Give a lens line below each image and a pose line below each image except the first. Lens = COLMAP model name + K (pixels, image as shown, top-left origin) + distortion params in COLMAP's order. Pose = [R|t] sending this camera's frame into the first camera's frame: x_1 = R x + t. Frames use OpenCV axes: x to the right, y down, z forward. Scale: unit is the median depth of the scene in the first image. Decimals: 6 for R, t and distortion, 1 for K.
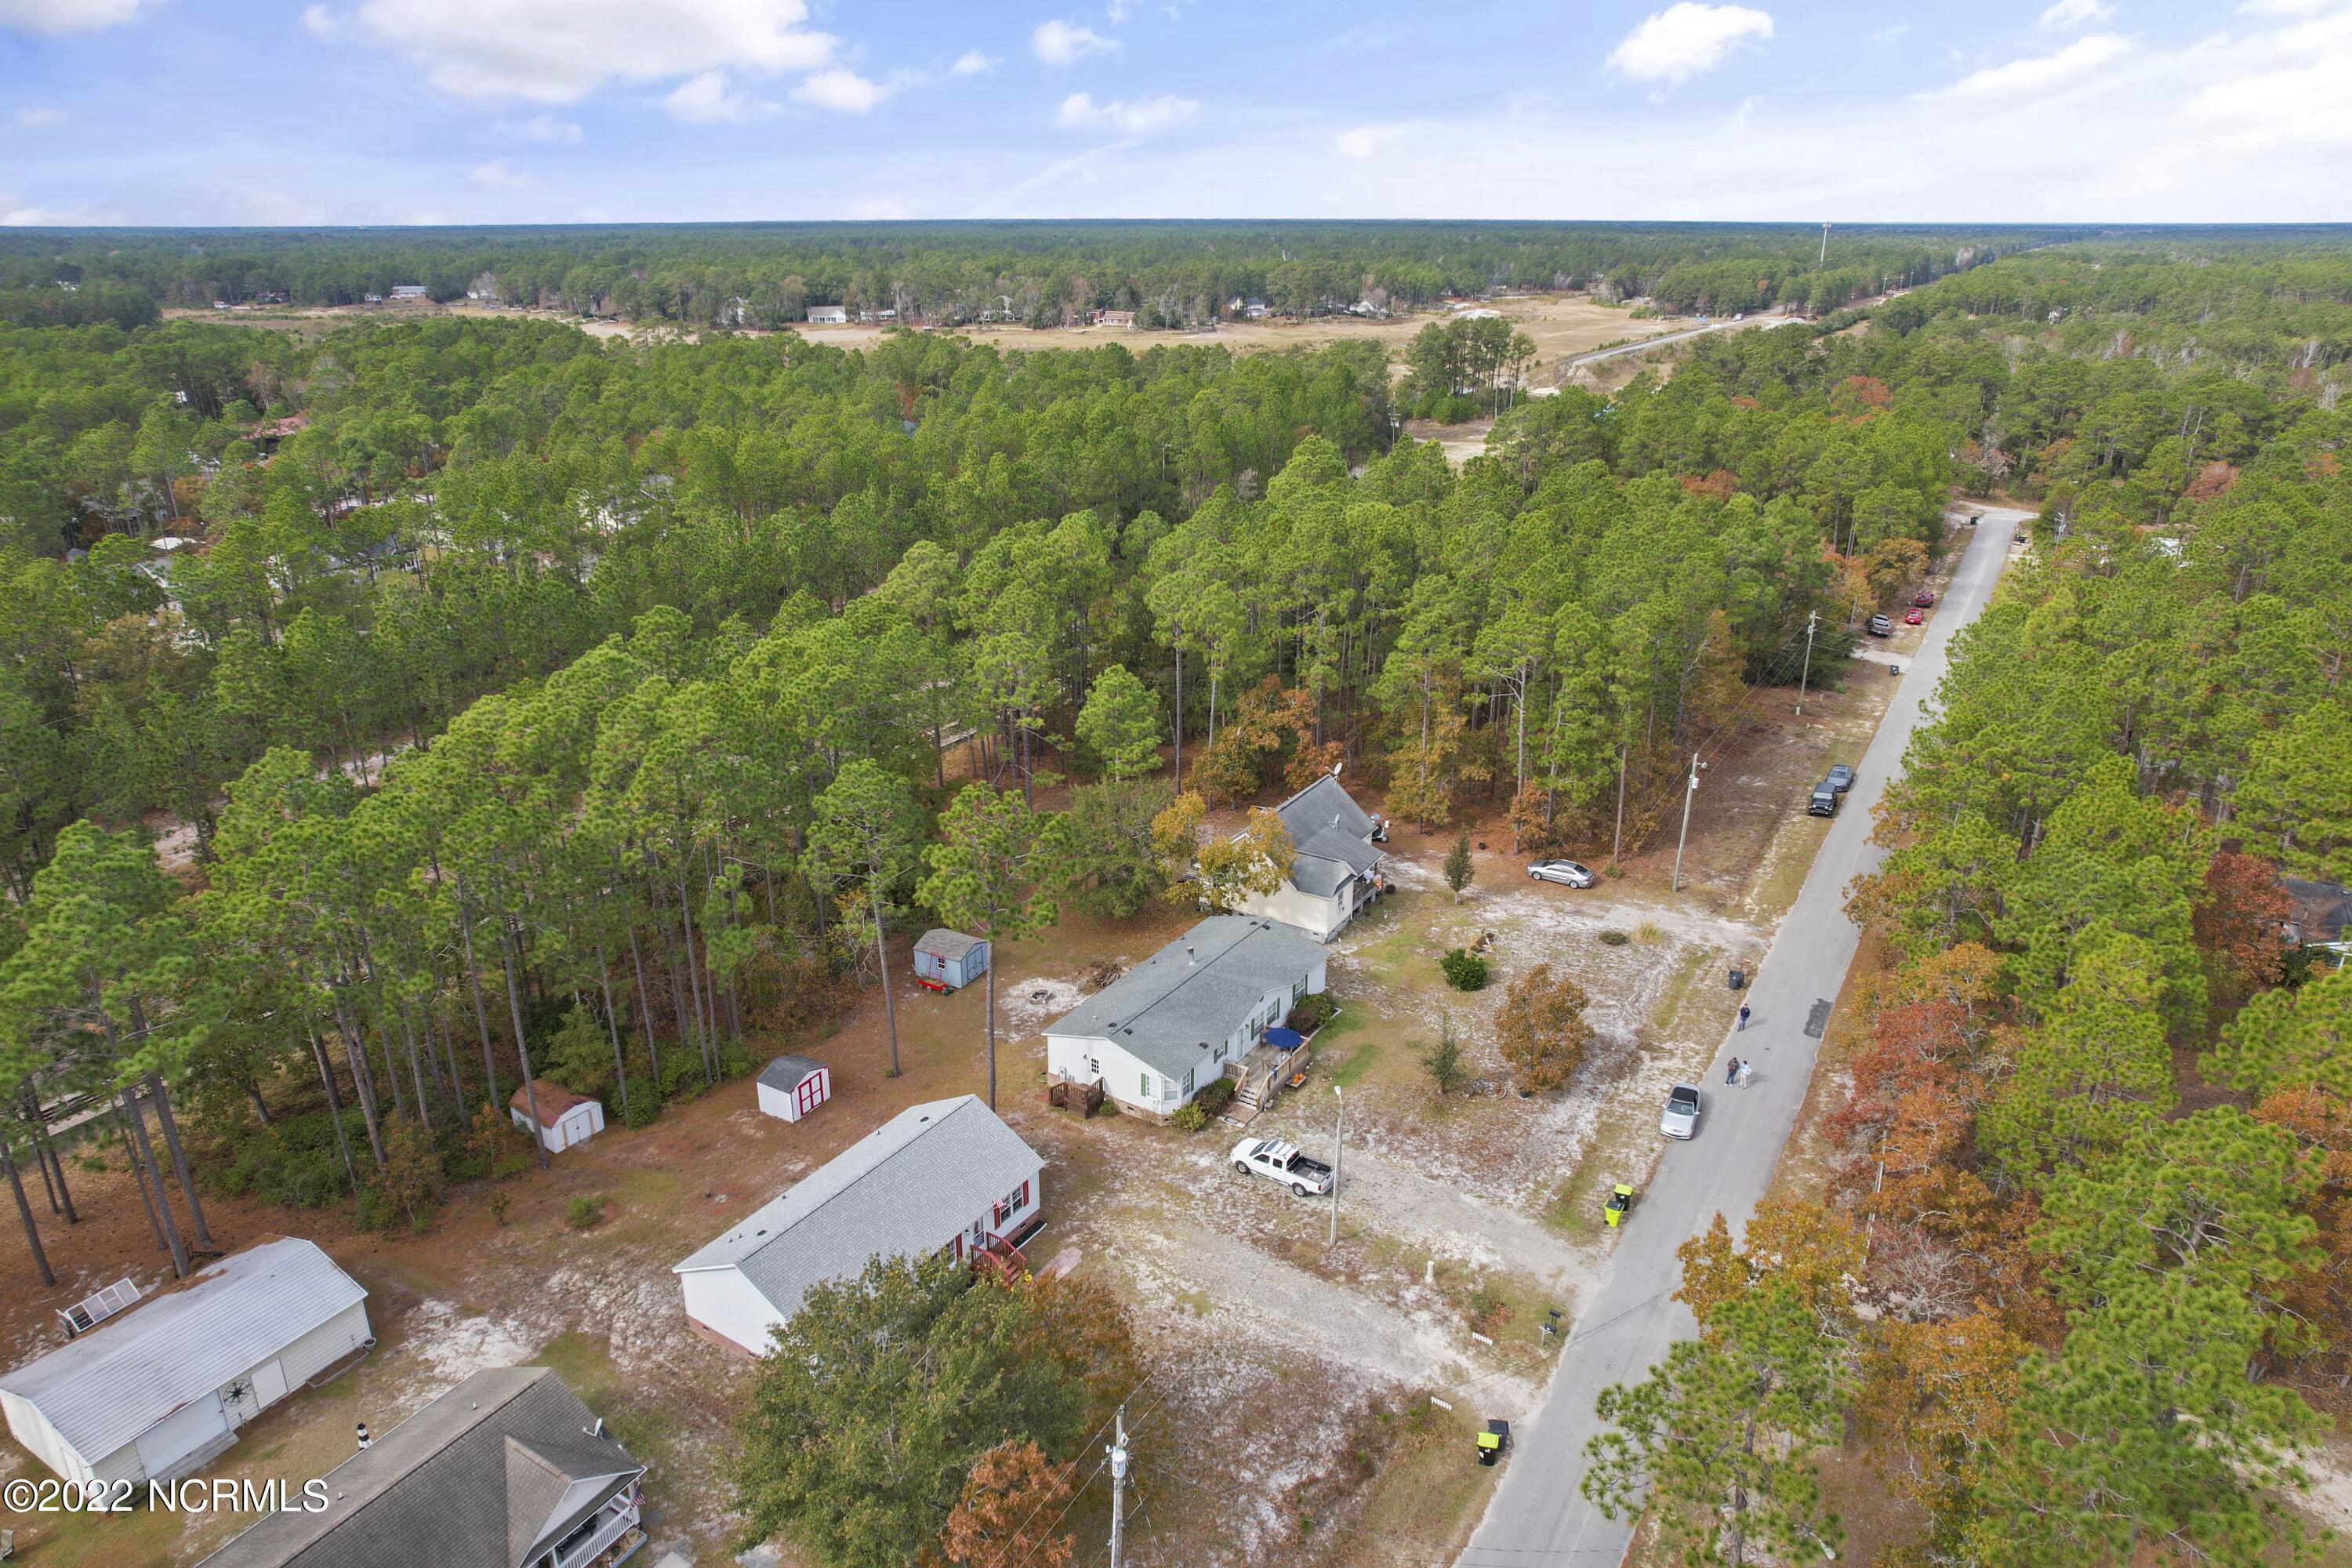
lens RADIAL K [[1505.3, 0, 1167.3], [0, 1505.3, 777.5], [0, 0, 1]] dist [-0.066929, 0.057999]
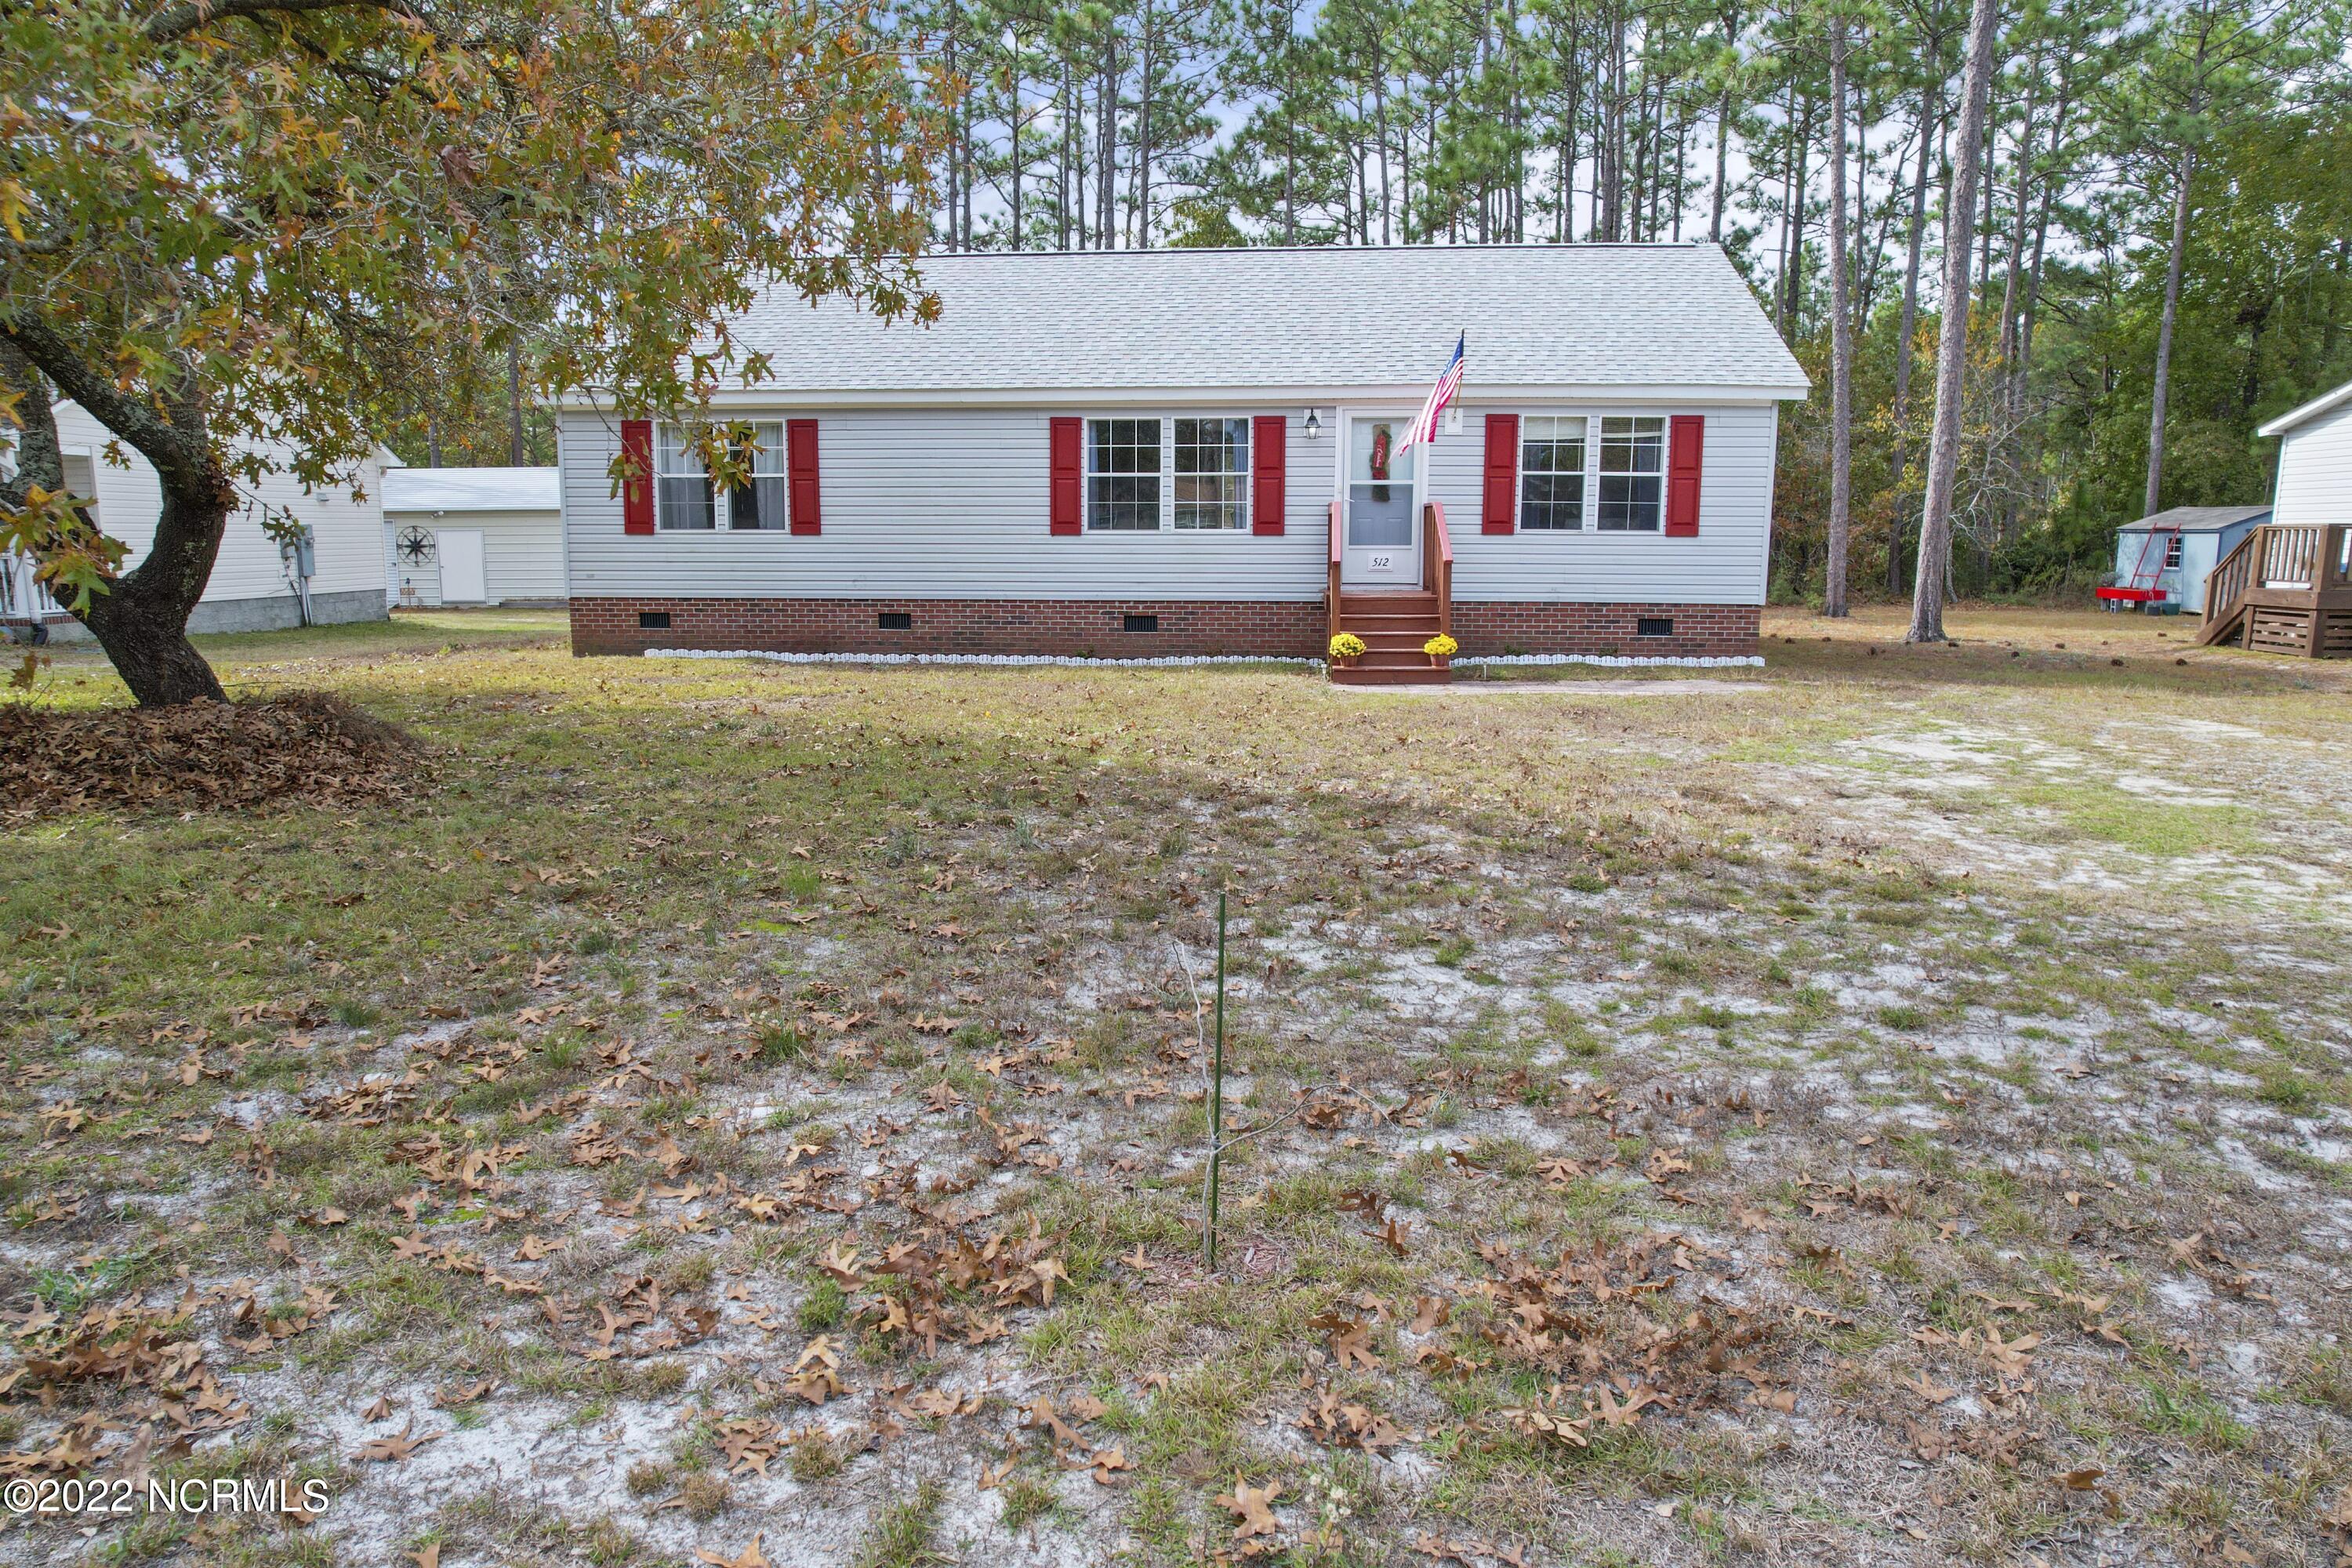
lens RADIAL K [[1505.3, 0, 1163.7], [0, 1505.3, 784.6], [0, 0, 1]] dist [-0.066929, 0.057999]
pose [[0.478782, 0.150580, -0.864924, 0.072608], [-0.315096, 0.949015, -0.009203, 0.309027], [0.819440, 0.276940, 0.501819, 0.715792]]
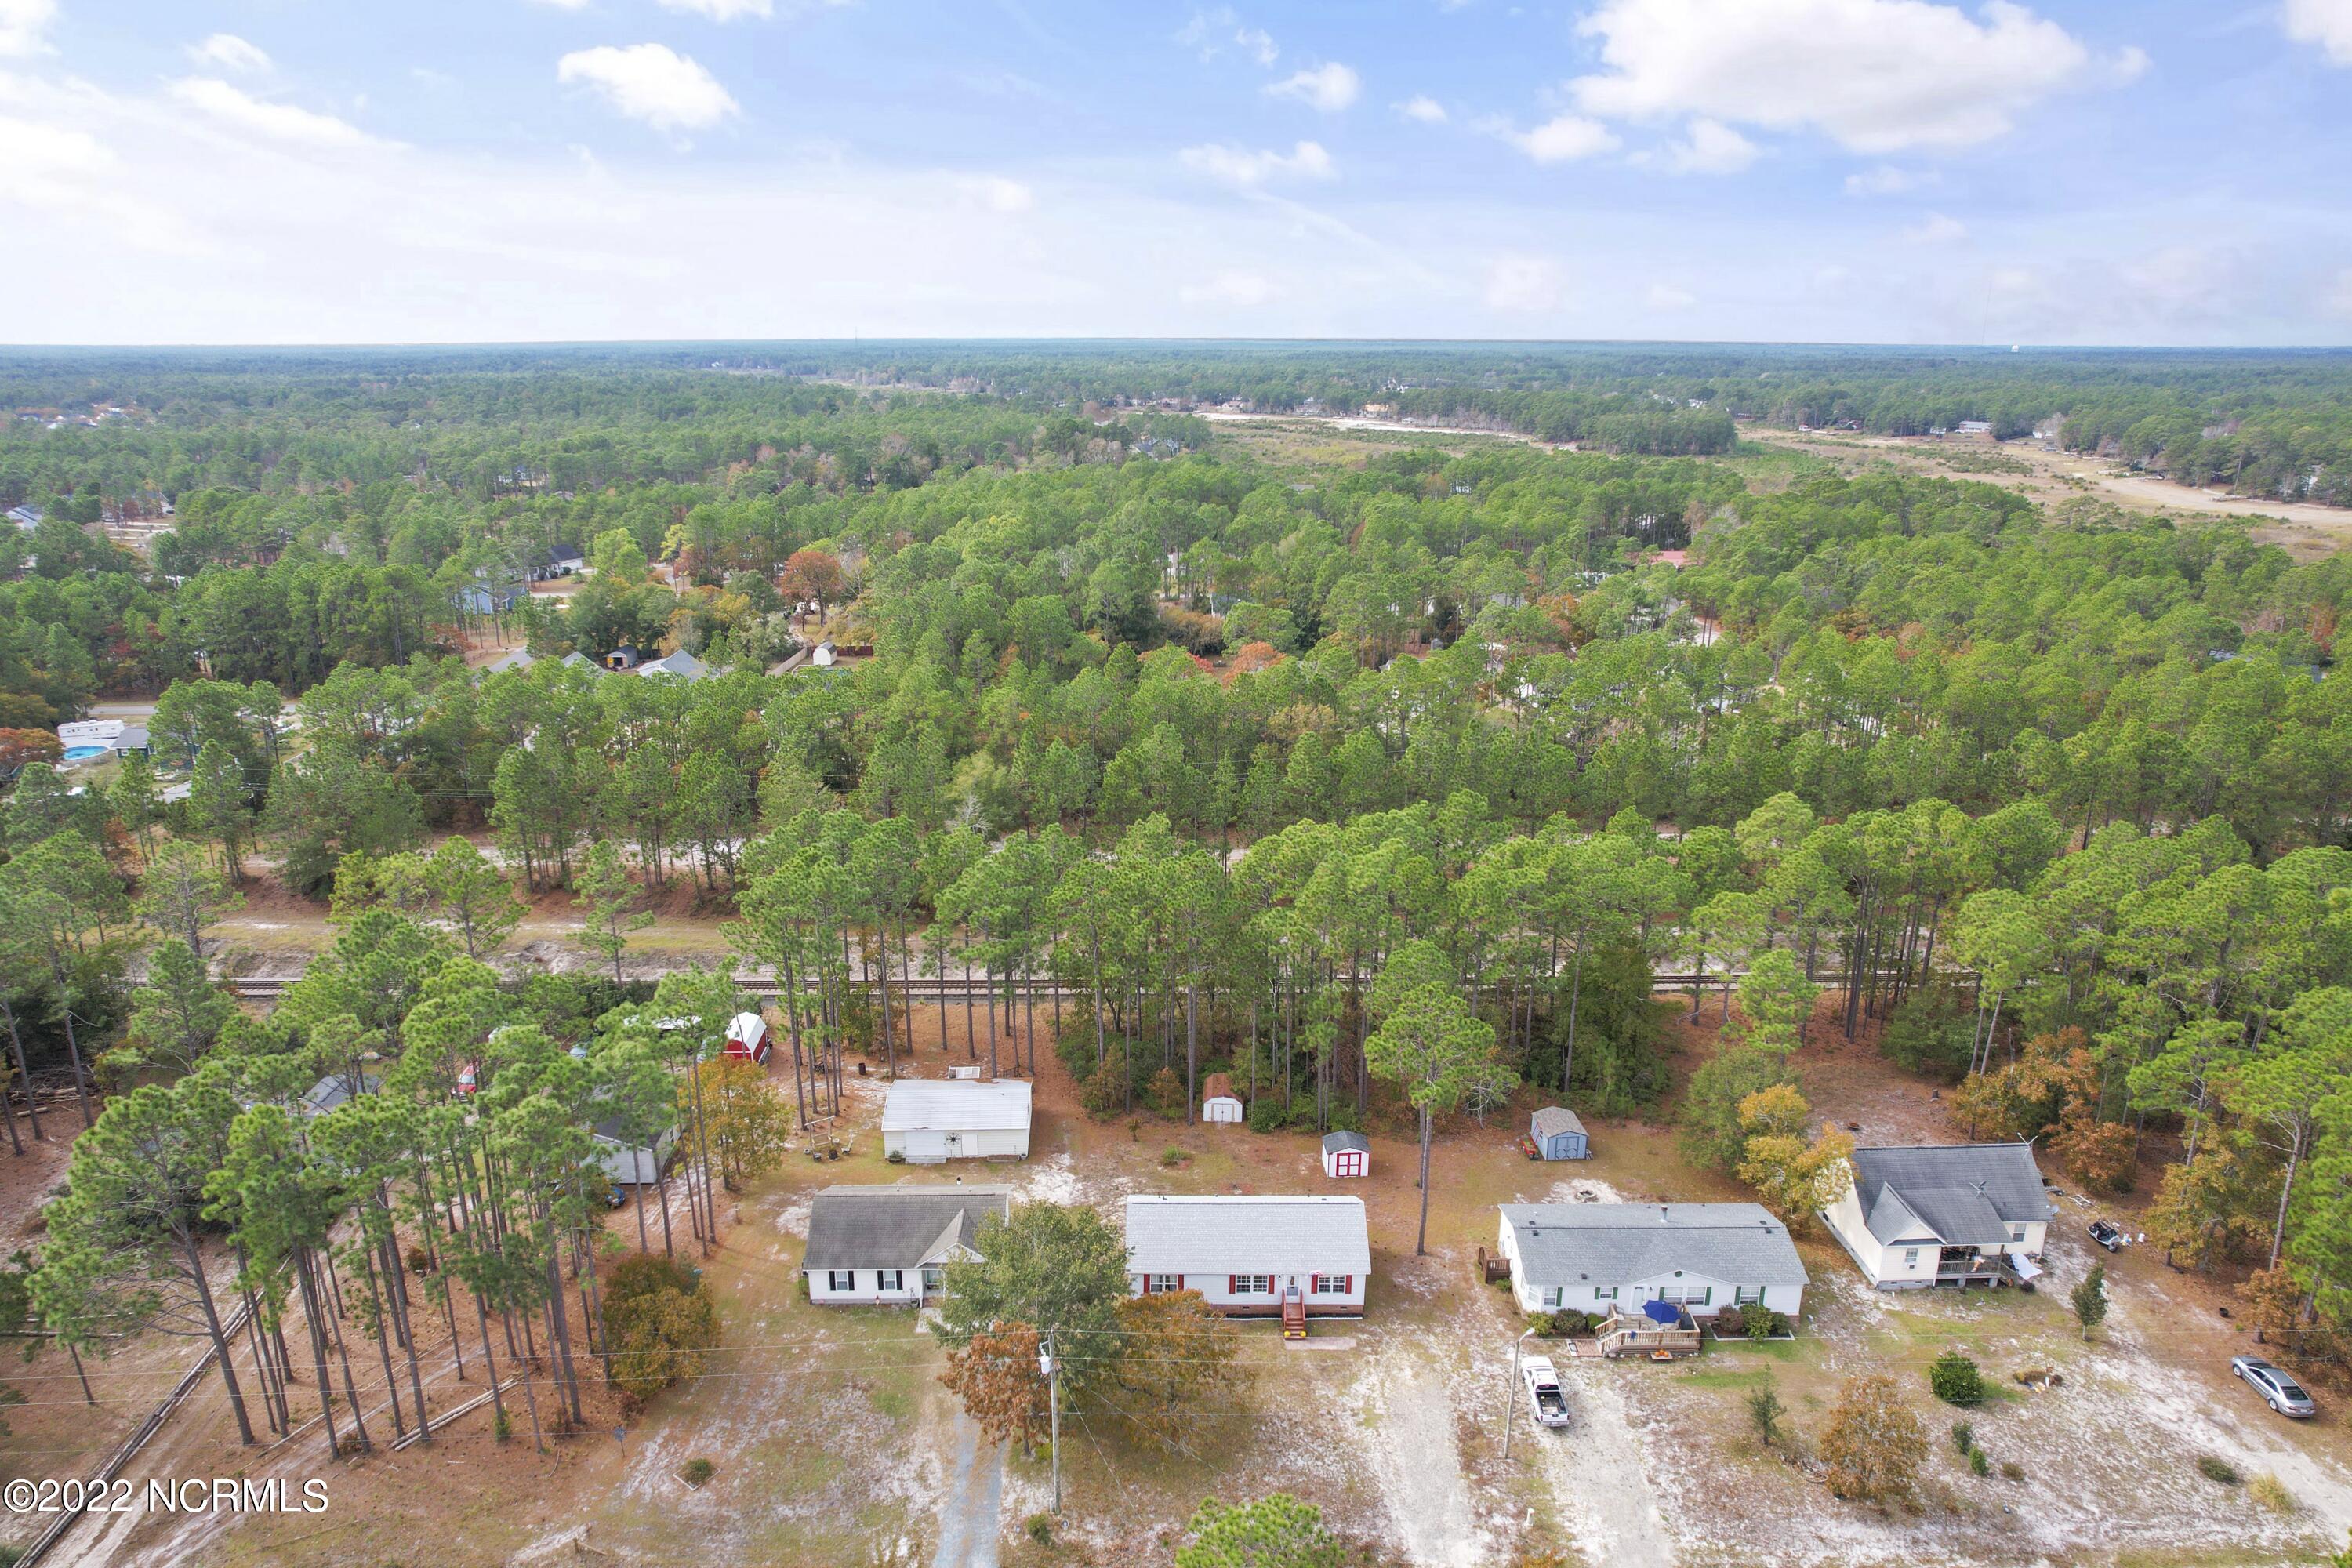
lens RADIAL K [[1505.3, 0, 1153.4], [0, 1505.3, 801.1], [0, 0, 1]] dist [-0.066929, 0.057999]
pose [[0.545181, 0.253118, -0.799192, 0.656629], [-0.297308, 0.949740, 0.097986, -0.177201], [0.783827, 0.184186, 0.593035, 0.007624]]
